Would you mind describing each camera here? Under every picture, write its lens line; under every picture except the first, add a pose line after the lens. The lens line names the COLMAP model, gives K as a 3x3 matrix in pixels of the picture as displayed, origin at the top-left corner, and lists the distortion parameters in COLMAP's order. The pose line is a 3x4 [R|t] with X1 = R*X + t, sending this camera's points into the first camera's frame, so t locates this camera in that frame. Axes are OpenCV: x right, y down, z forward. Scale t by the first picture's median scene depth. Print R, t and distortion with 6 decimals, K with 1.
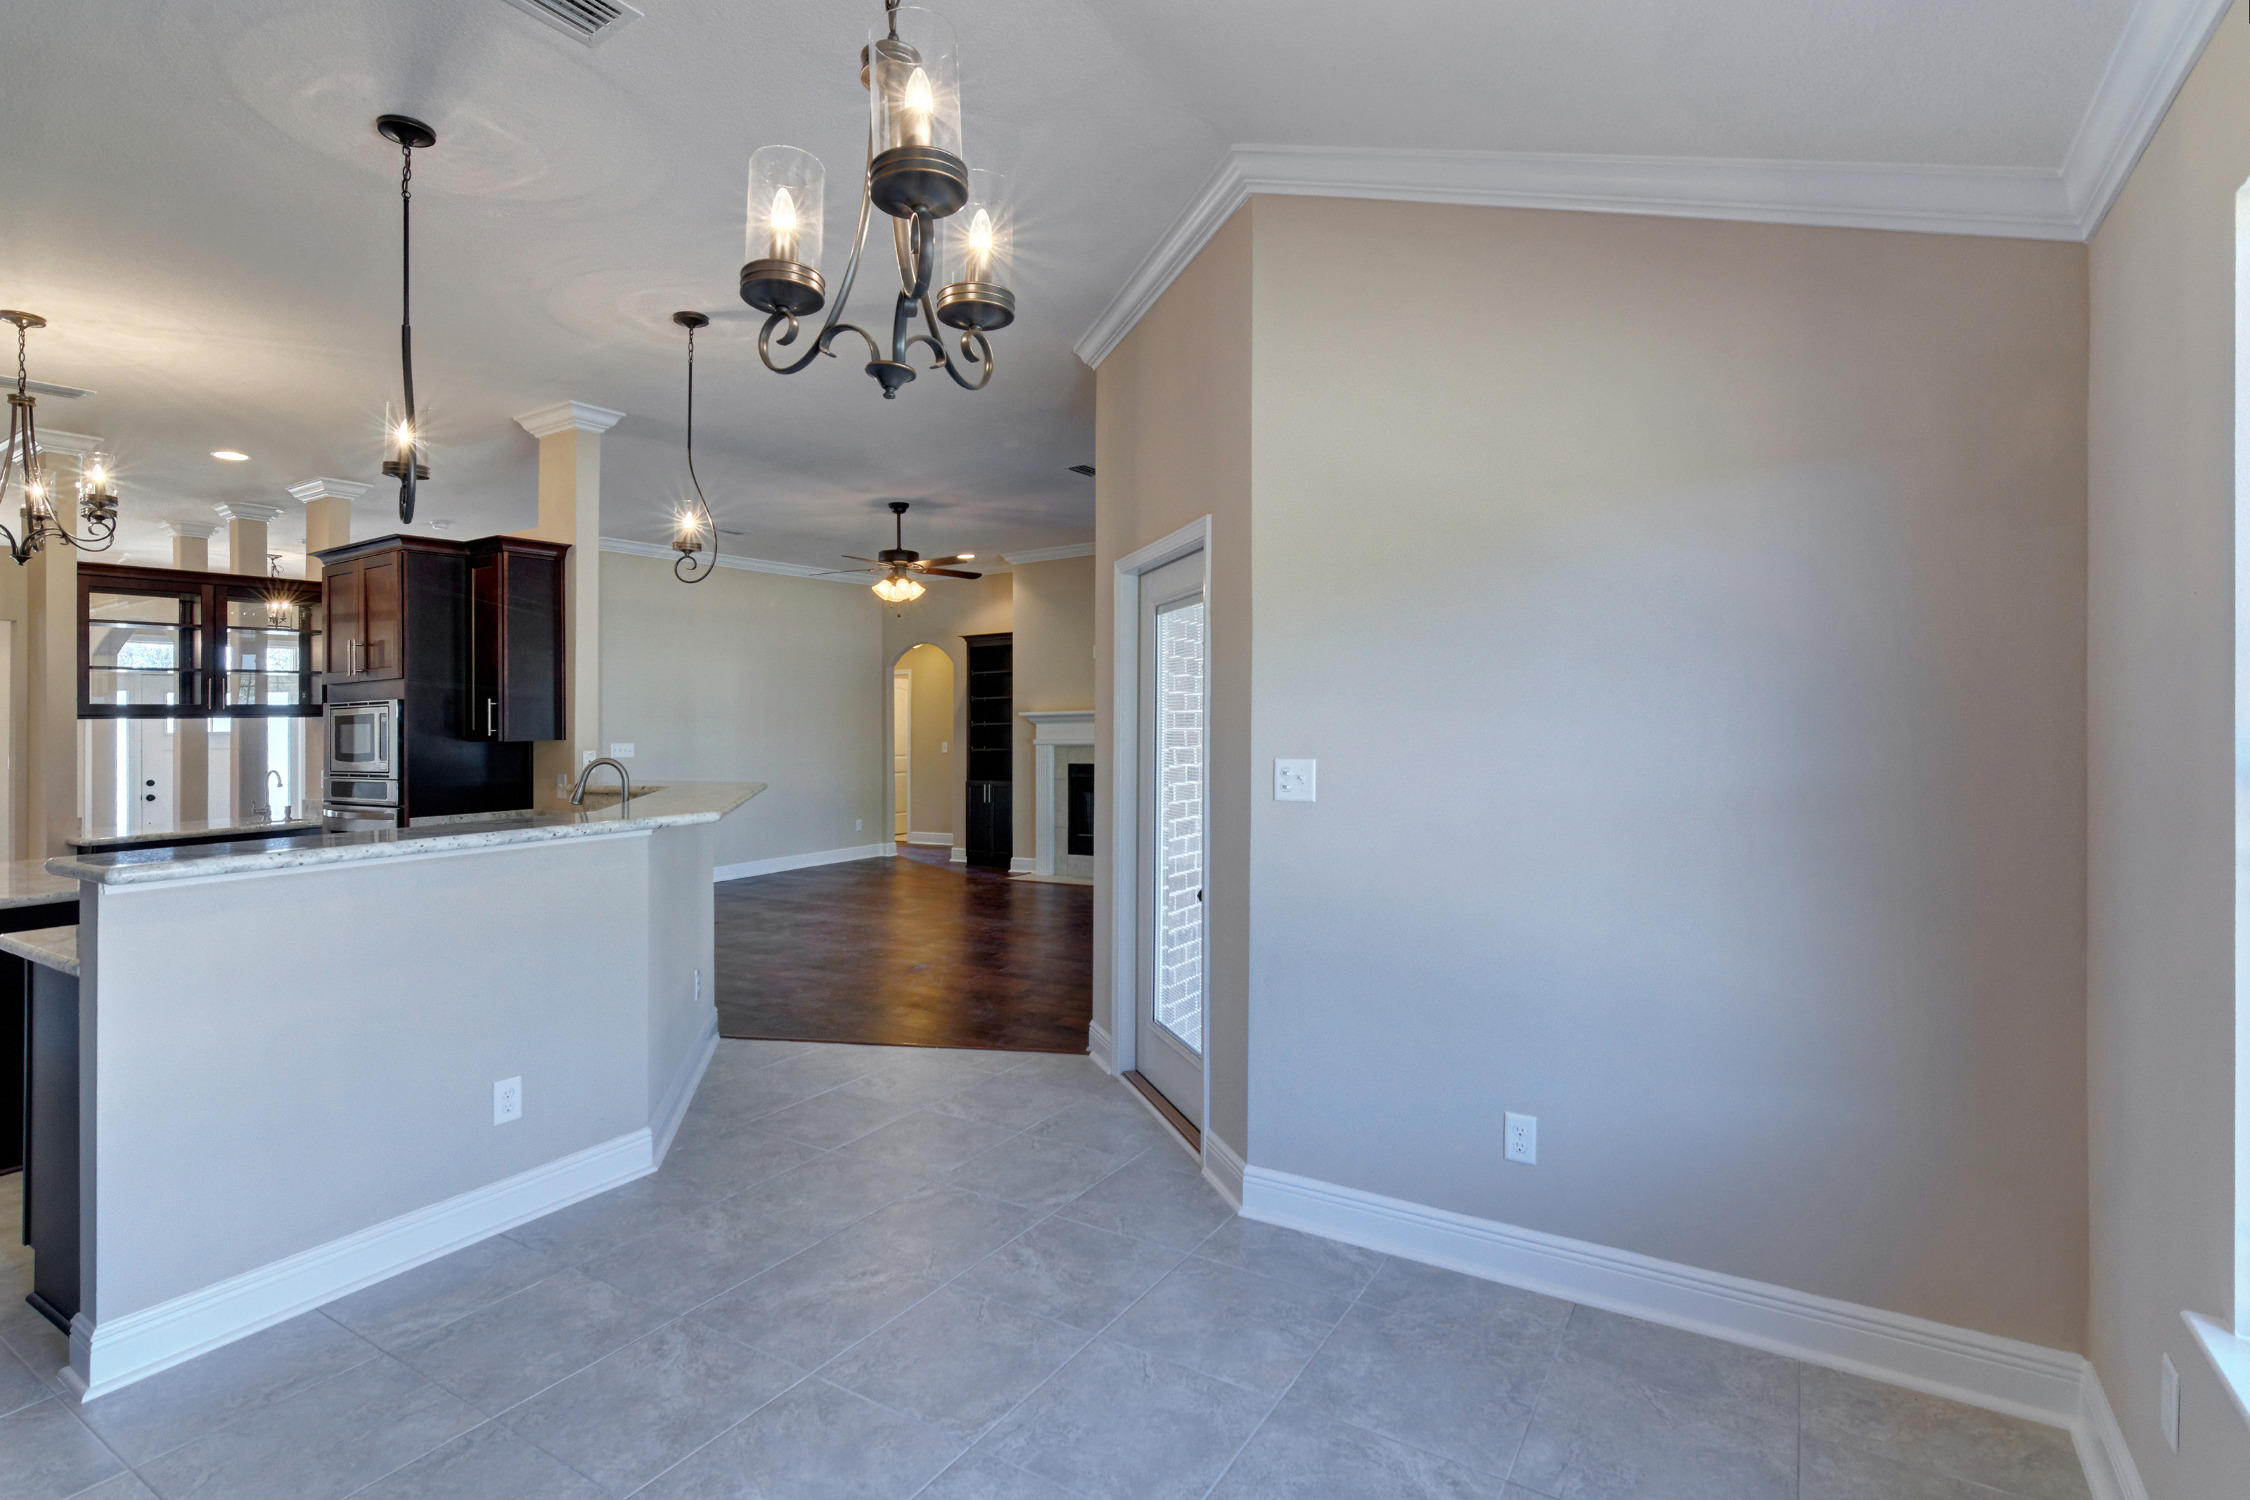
lens RADIAL K [[1071.8, 0, 1110.8], [0, 1071.8, 716.6], [0, 0, 1]] dist [-0.001460, -0.000380]
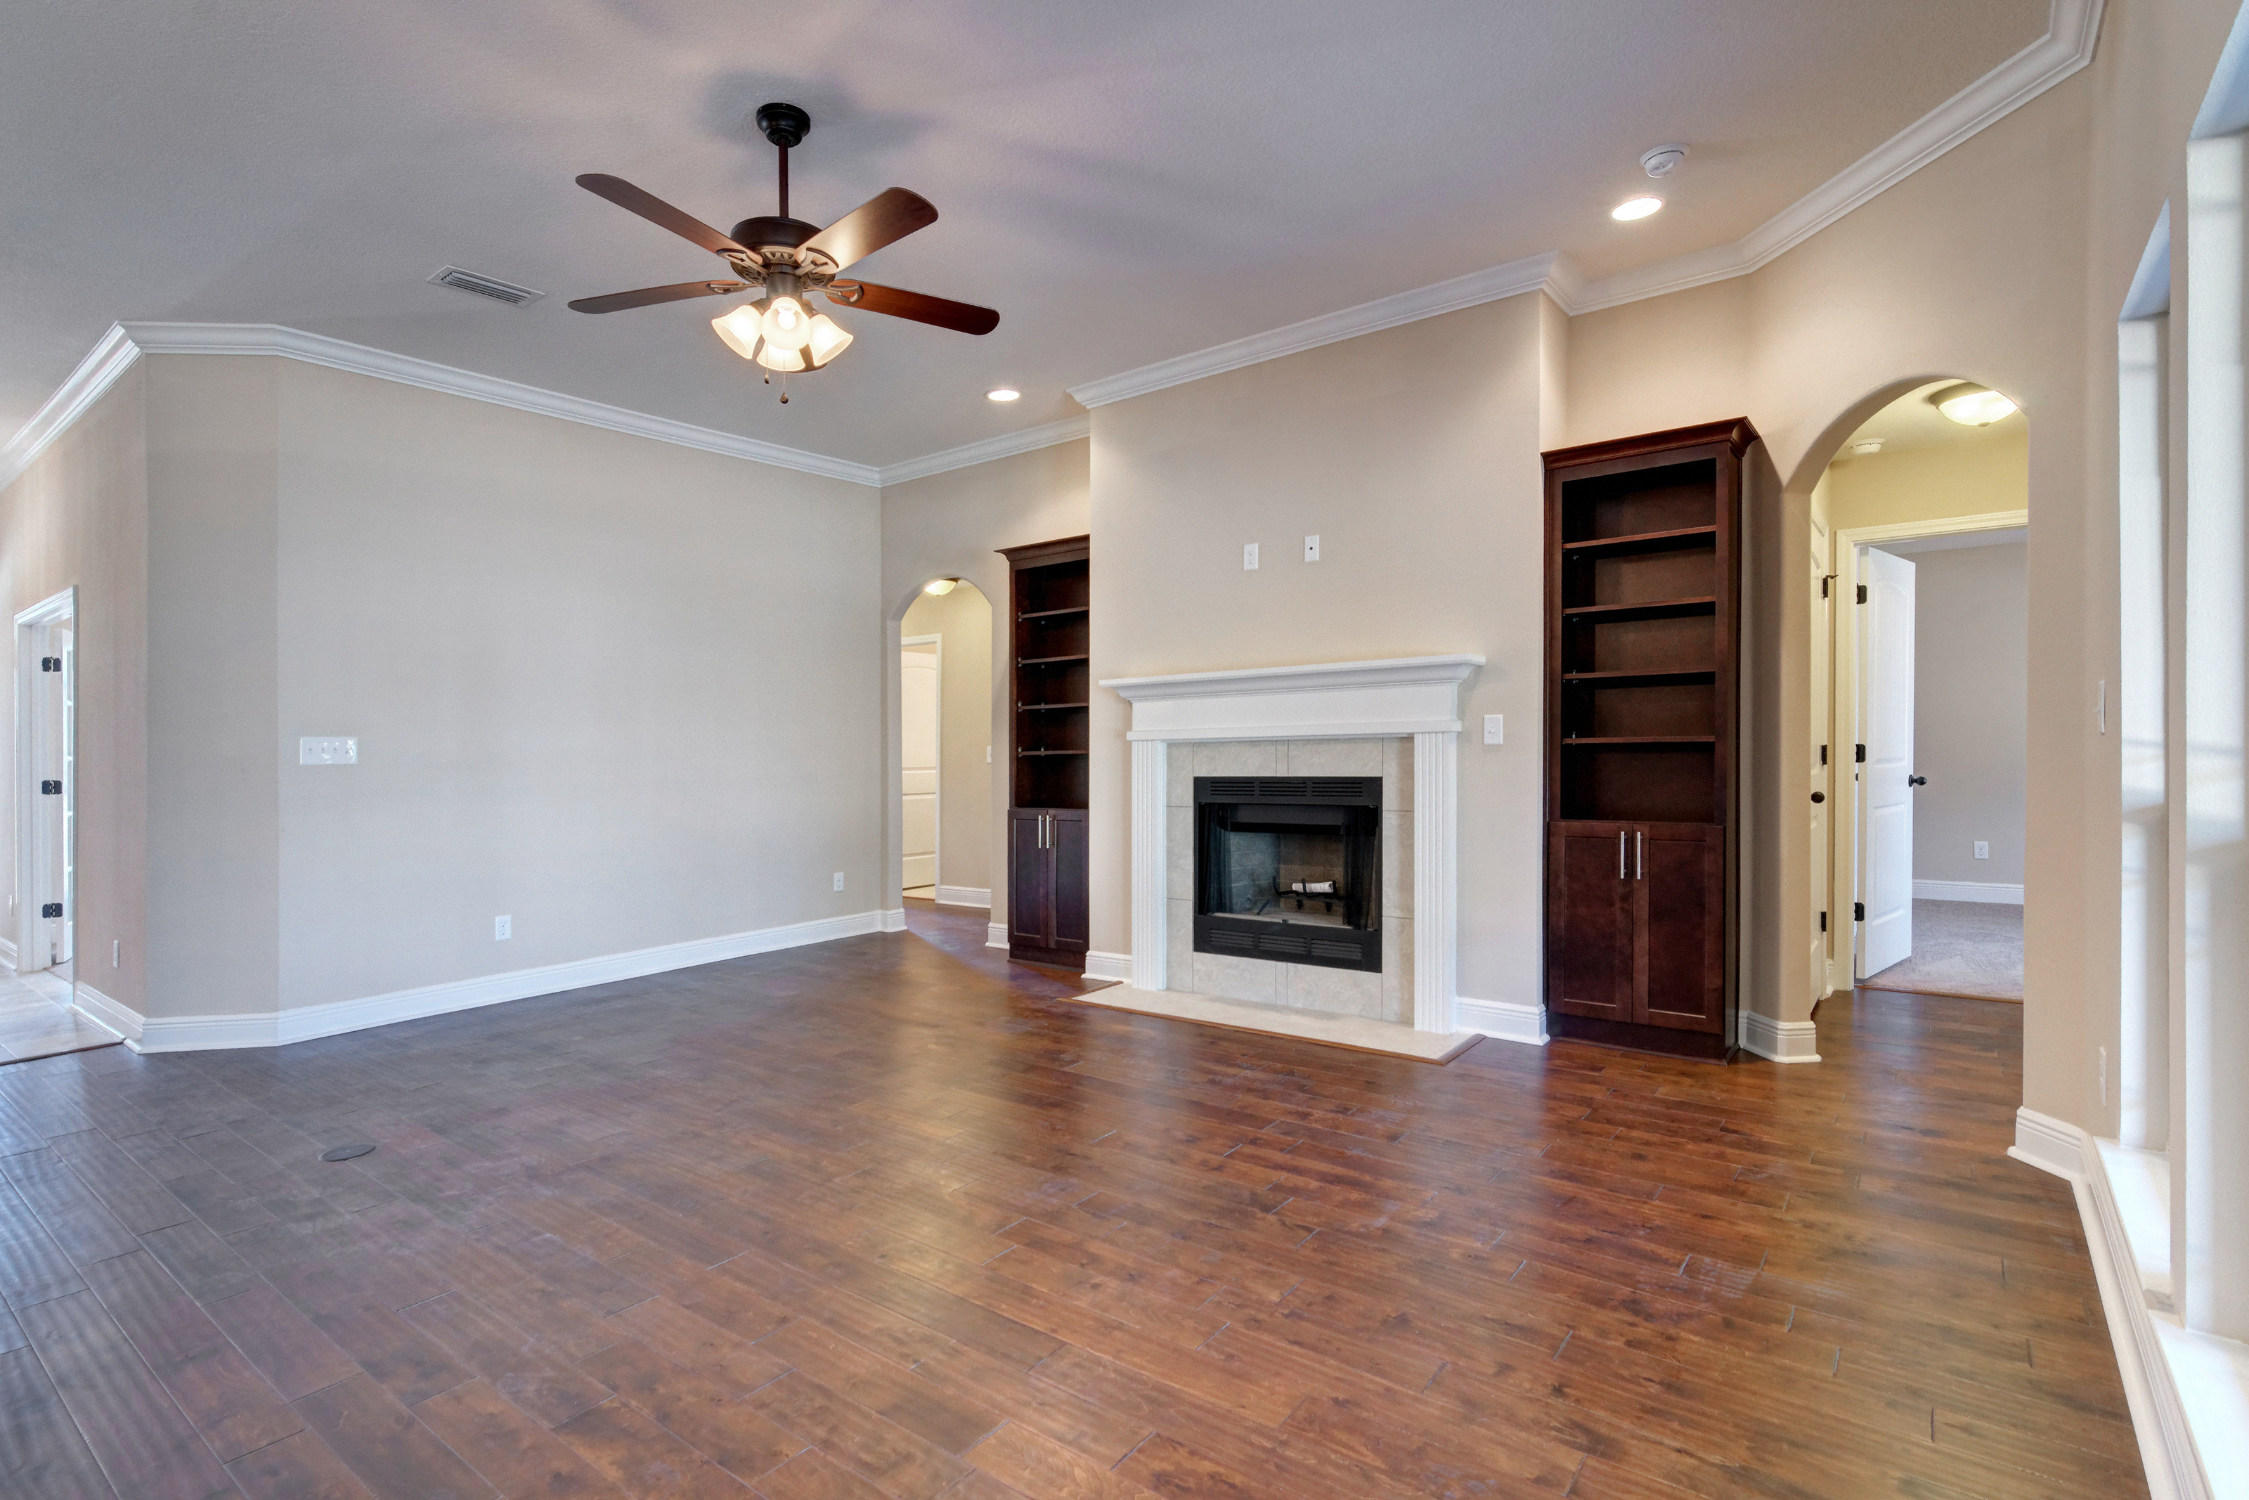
lens RADIAL K [[1086.6, 0, 1130.9], [0, 1086.6, 743.6], [0, 0, 1]] dist [0.000262, 0.000059]
pose [[0.997114, -0.002411, -0.075880, -0.030371], [0.002825, 0.999982, 0.005357, 0.025307], [0.075866, -0.005556, 0.997103, 0.476703]]
